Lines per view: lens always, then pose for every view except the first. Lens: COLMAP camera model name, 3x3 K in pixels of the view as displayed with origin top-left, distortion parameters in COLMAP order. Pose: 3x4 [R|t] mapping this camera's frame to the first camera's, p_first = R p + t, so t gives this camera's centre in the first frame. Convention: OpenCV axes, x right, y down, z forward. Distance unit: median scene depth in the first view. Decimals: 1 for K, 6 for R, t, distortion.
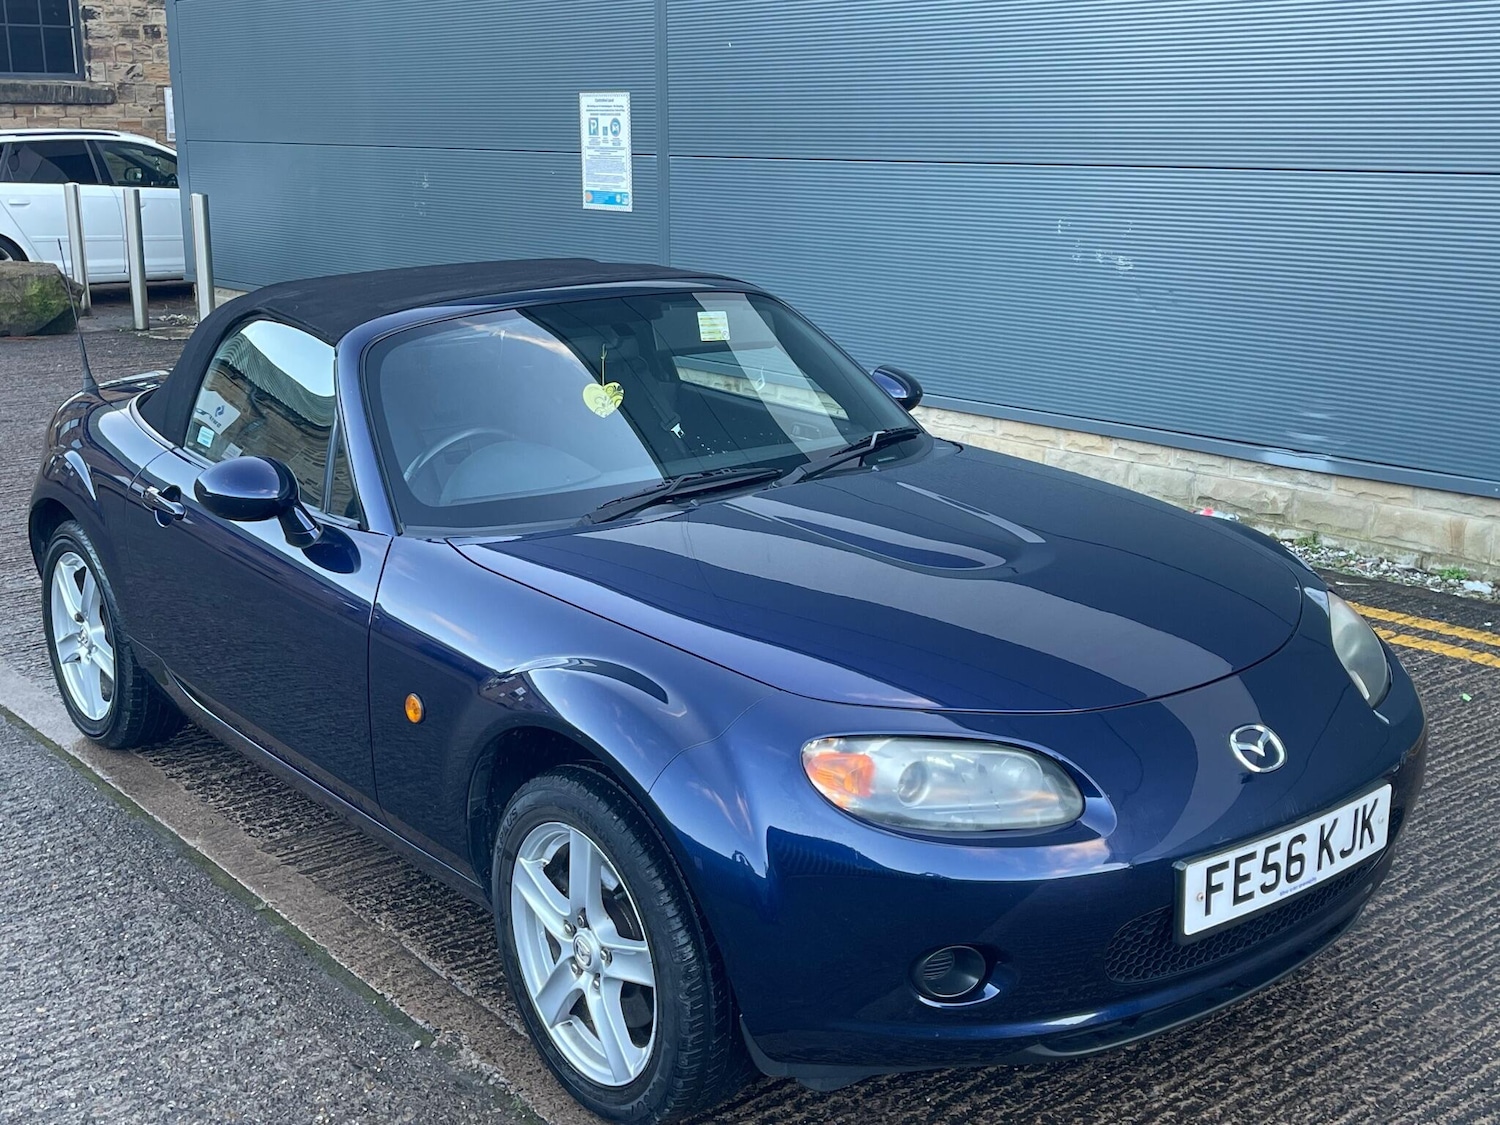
lens RADIAL K [[1868.1, 0, 746.8], [0, 1868.1, 566.1], [0, 0, 1]] dist [0.043906, -0.029084]
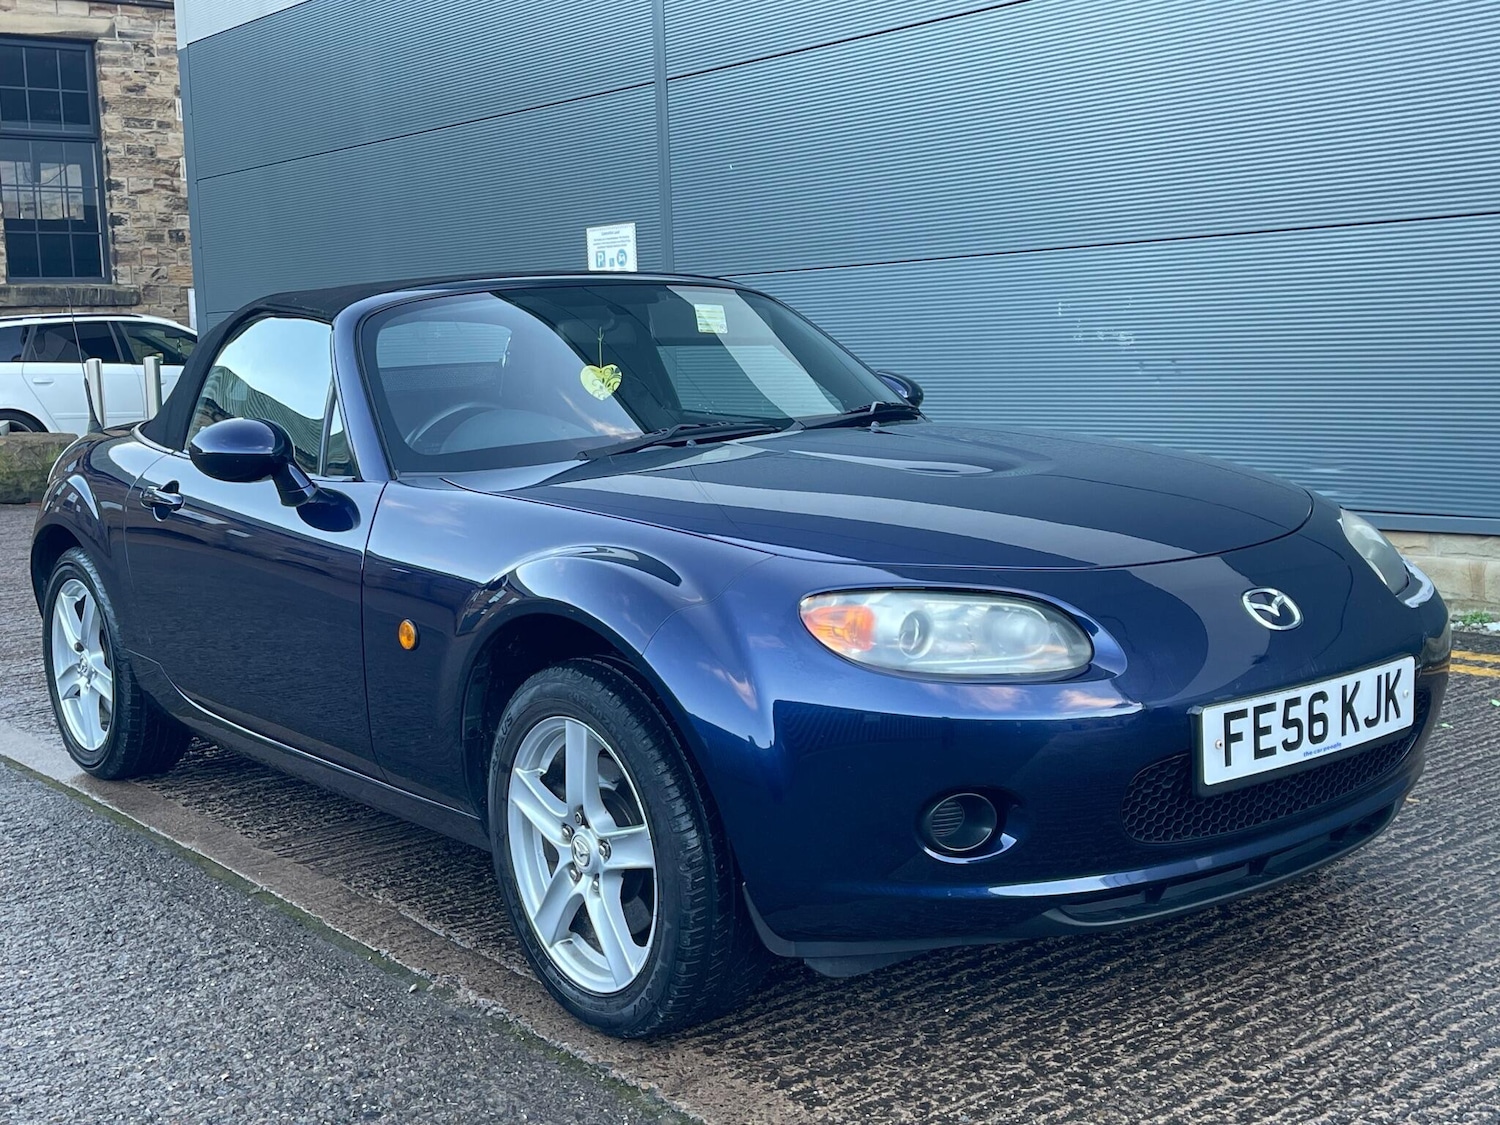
lens RADIAL K [[1863.6, 0, 738.4], [0, 1863.6, 566.6], [0, 0, 1]] dist [0.072245, -0.128284]
pose [[0.999537, -0.026872, -0.014245, 0.009901], [0.024995, 0.992621, -0.118655, 0.159381], [0.017328, 0.118244, 0.992833, 0.027673]]
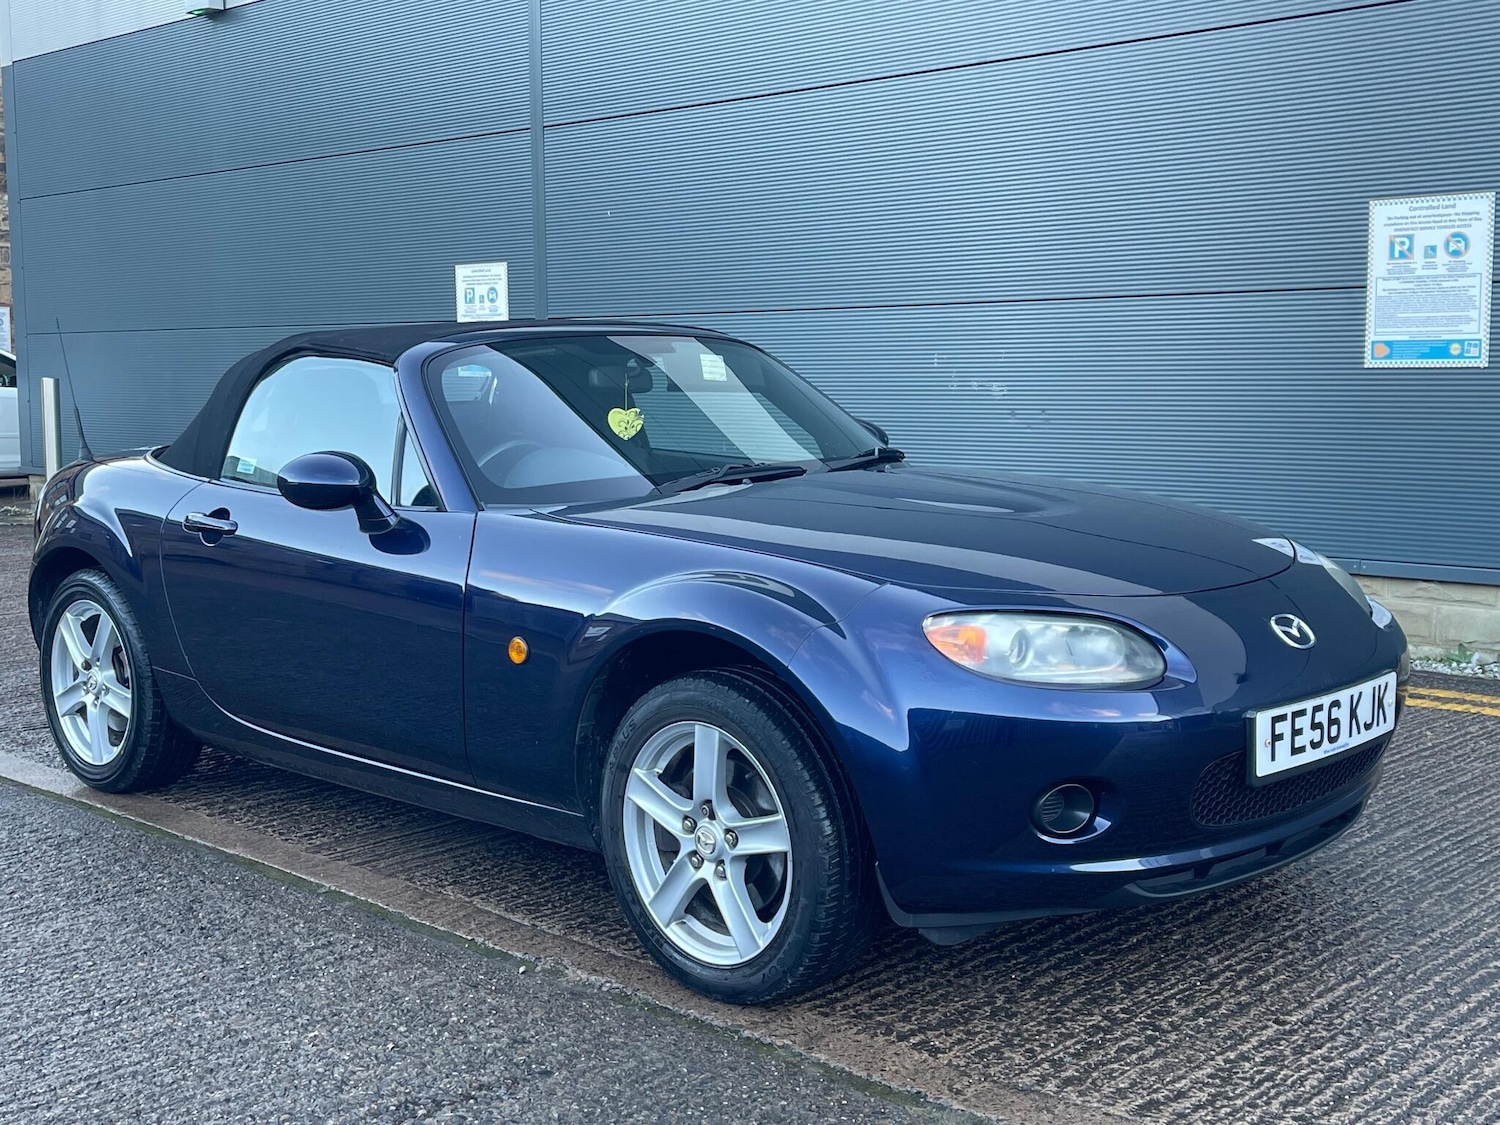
lens RADIAL K [[1861.5, 0, 748.2], [0, 1861.5, 563.3], [0, 0, 1]] dist [0.092055, -0.214390]
pose [[0.991862, -0.015522, 0.126370, -0.179330], [0.032532, 0.990491, -0.133679, 0.173293], [-0.123093, 0.136702, 0.982935, -0.087371]]
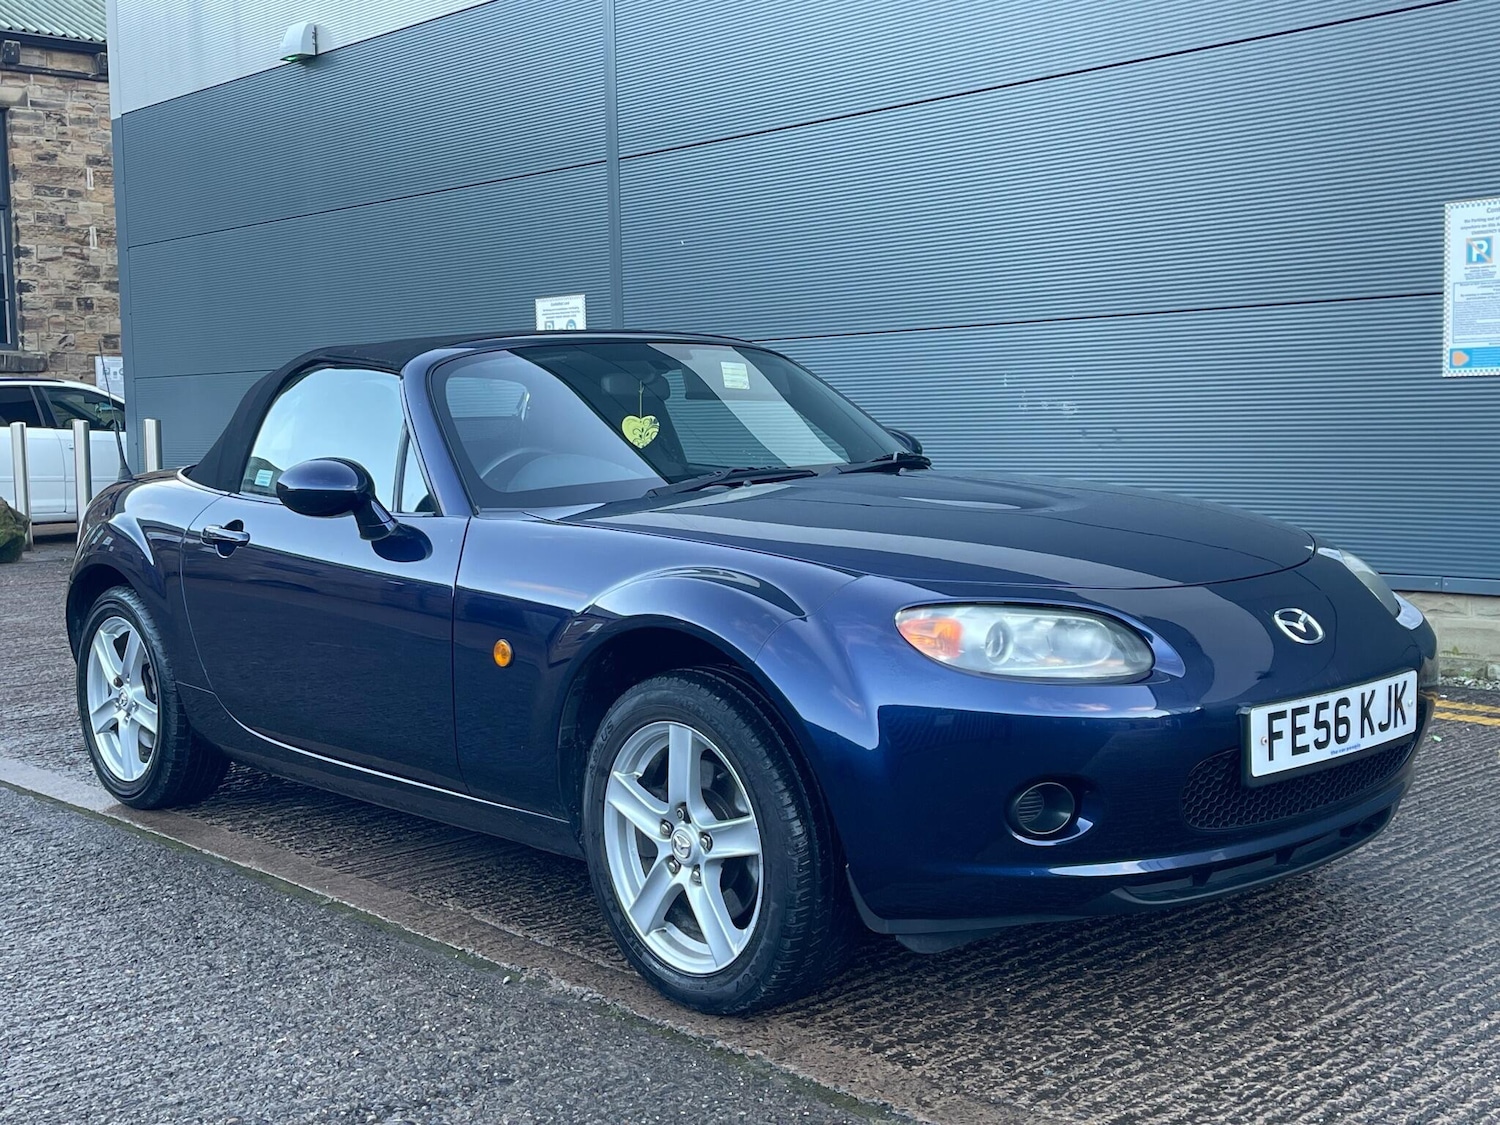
lens RADIAL K [[1863.6, 0, 738.4], [0, 1863.6, 566.6], [0, 0, 1]] dist [0.072245, -0.128284]
pose [[0.998387, -0.020622, 0.052893, -0.097827], [0.028797, 0.986894, -0.158781, 0.197977], [-0.048926, 0.160048, 0.985896, -0.062187]]
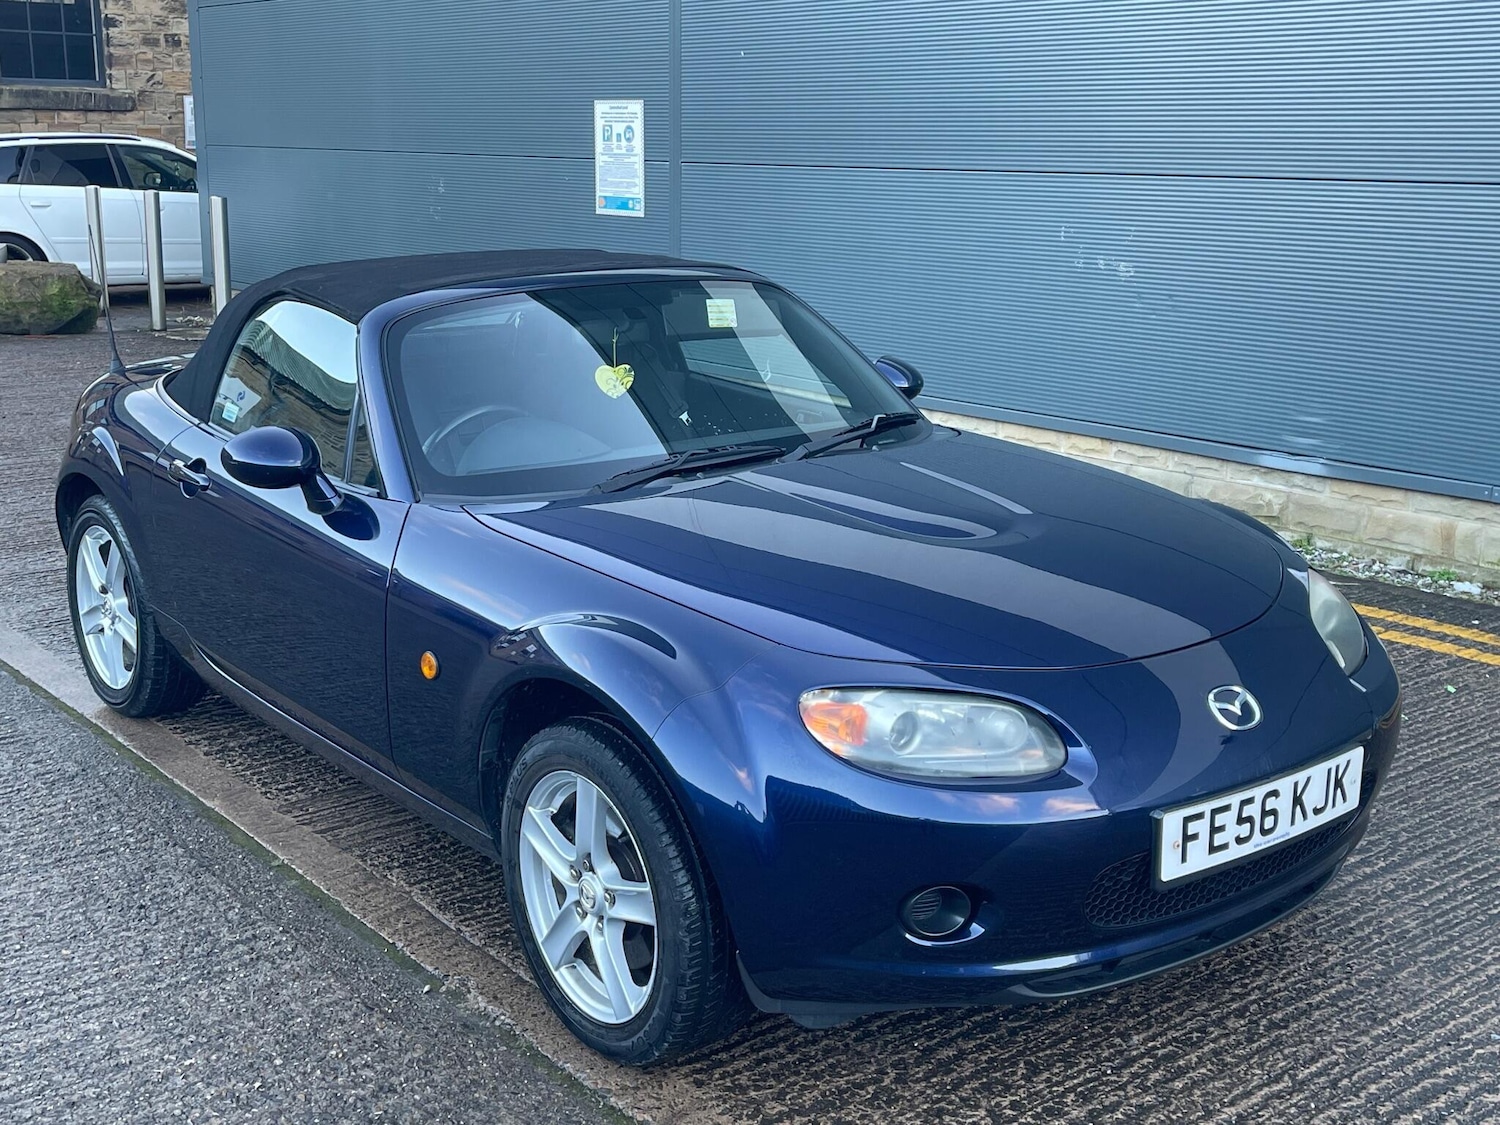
lens RADIAL K [[1866.6, 0, 740.3], [0, 1866.6, 560.8], [0, 0, 1]] dist [0.064262, -0.102444]
pose [[0.999872, 0.014490, -0.006833, 0.002078], [-0.014577, 0.999811, -0.012862, 0.028347], [0.006645, 0.012960, 0.999894, -0.043416]]
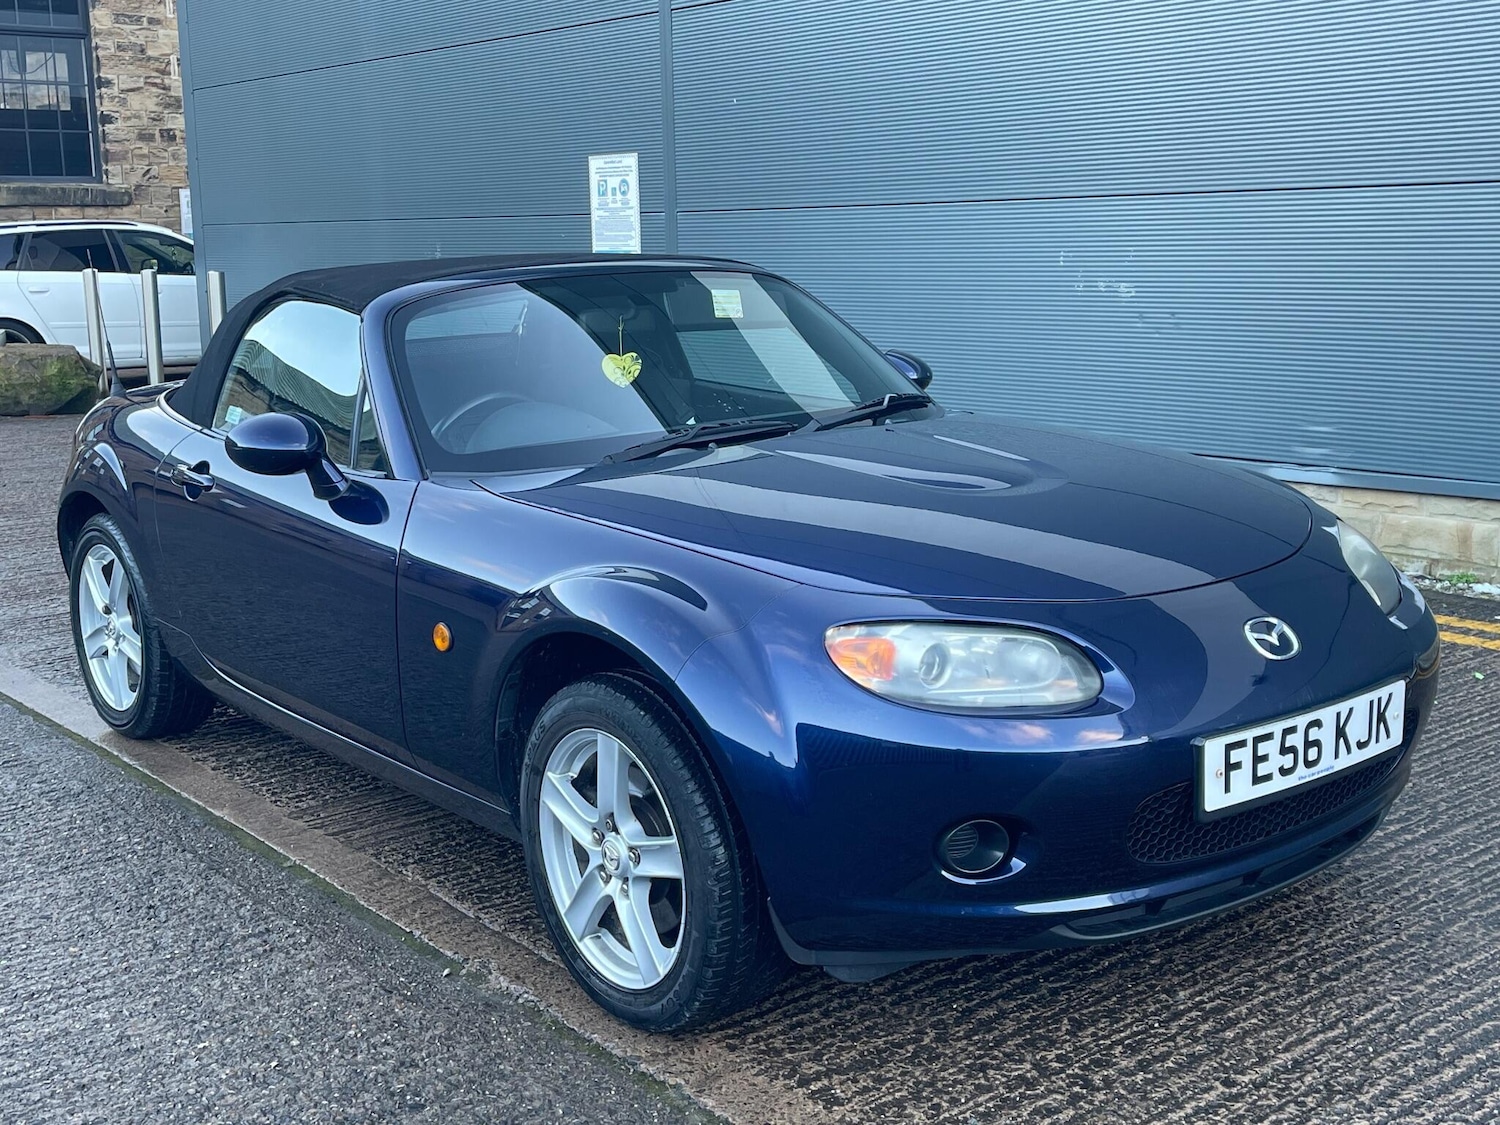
lens RADIAL K [[1863.6, 0, 738.4], [0, 1863.6, 566.6], [0, 0, 1]] dist [0.072245, -0.128284]
pose [[0.999859, -0.014767, -0.007955, -0.007393], [0.014260, 0.998069, -0.060454, 0.100575], [0.008833, 0.060332, 0.998139, -0.017514]]
